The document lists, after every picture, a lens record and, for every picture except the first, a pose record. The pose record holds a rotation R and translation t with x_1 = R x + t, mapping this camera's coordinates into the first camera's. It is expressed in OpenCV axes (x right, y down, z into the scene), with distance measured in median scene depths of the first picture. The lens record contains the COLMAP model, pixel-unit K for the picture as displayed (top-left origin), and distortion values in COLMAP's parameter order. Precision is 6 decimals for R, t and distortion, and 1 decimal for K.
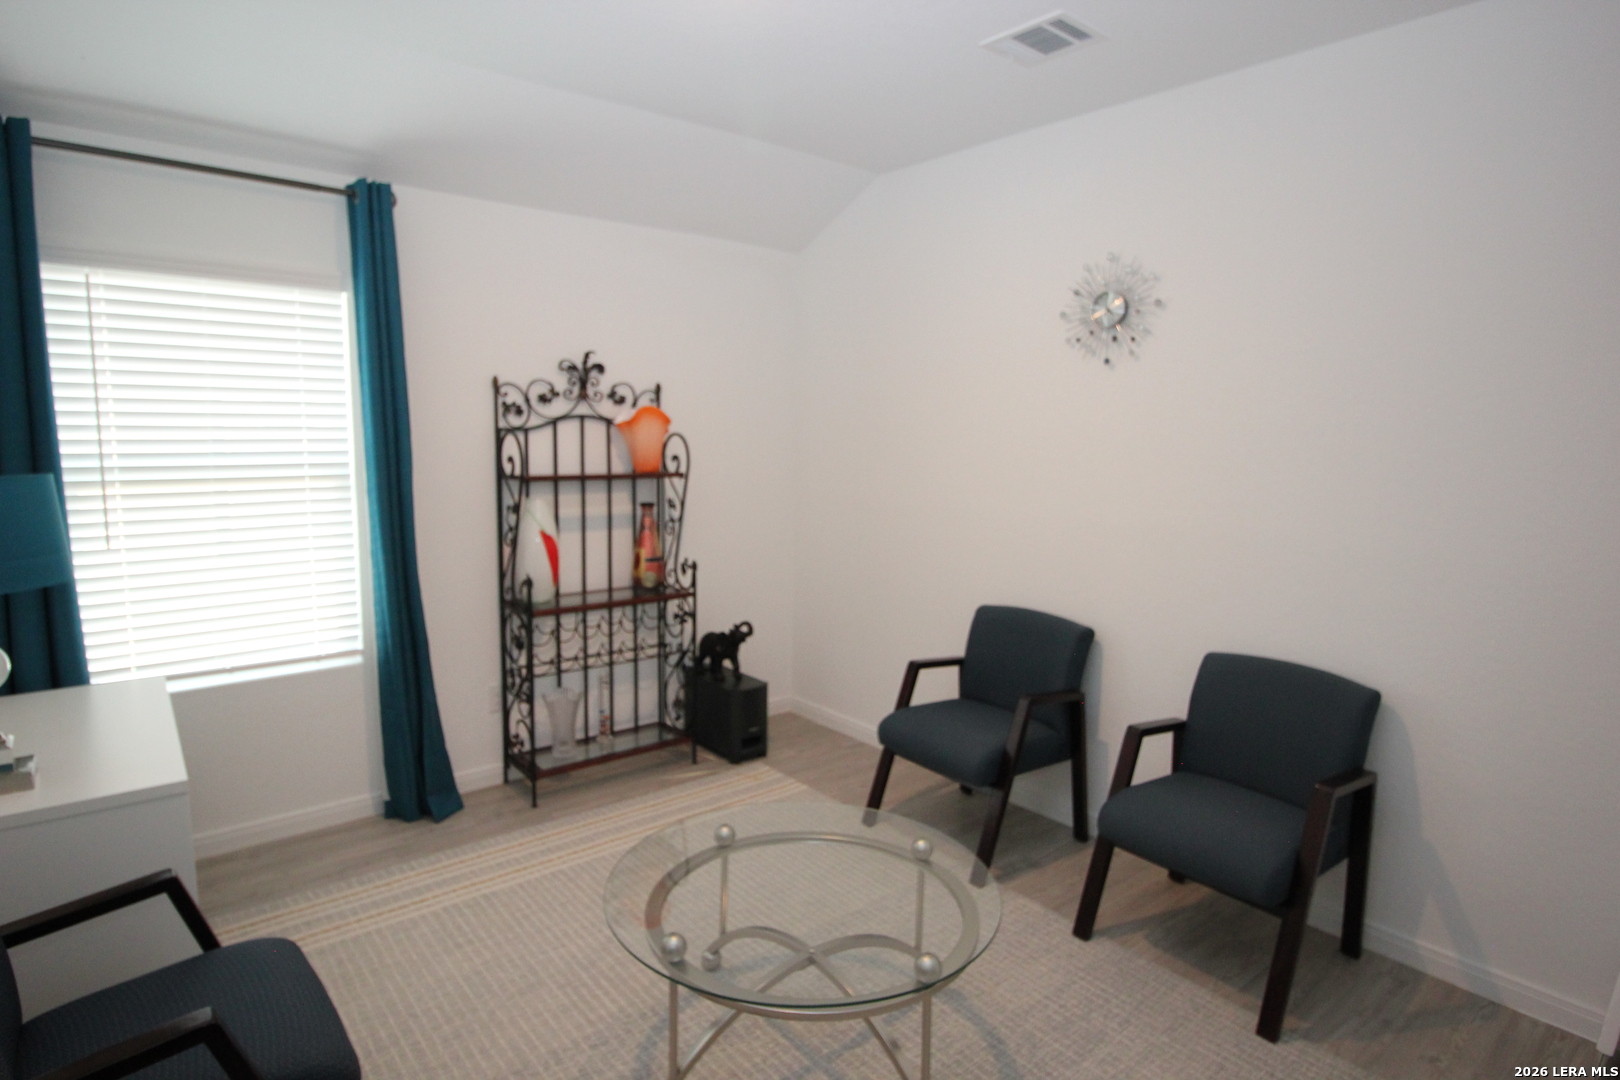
lens RADIAL K [[888.7, 0, 816.4], [0, 888.7, 539.5], [0, 0, 1]] dist [-0.012338, -0.007049]
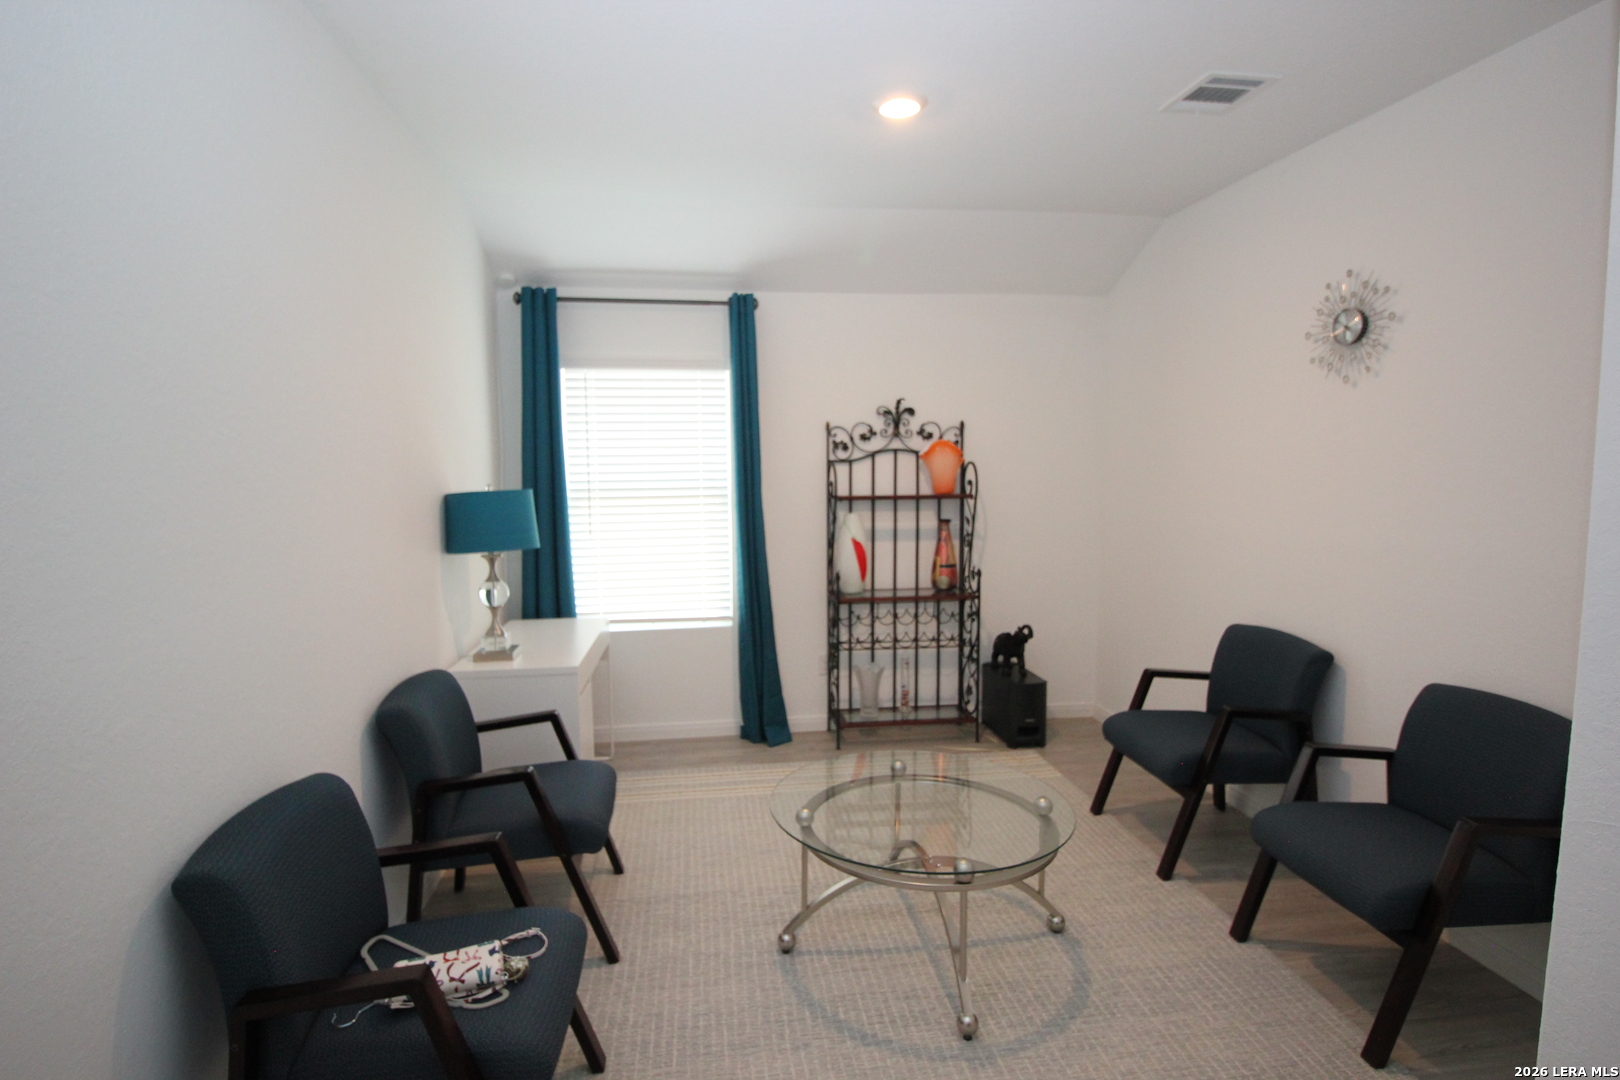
lens RADIAL K [[864.5, 0, 806.2], [0, 864.5, 540.8], [0, 0, 1]] dist [-0.020216, -0.003320]
pose [[0.838086, 0.027754, -0.544832, 0.327742], [-0.046800, 0.998681, -0.021115, 0.024580], [0.543527, 0.043194, 0.838280, -0.105043]]
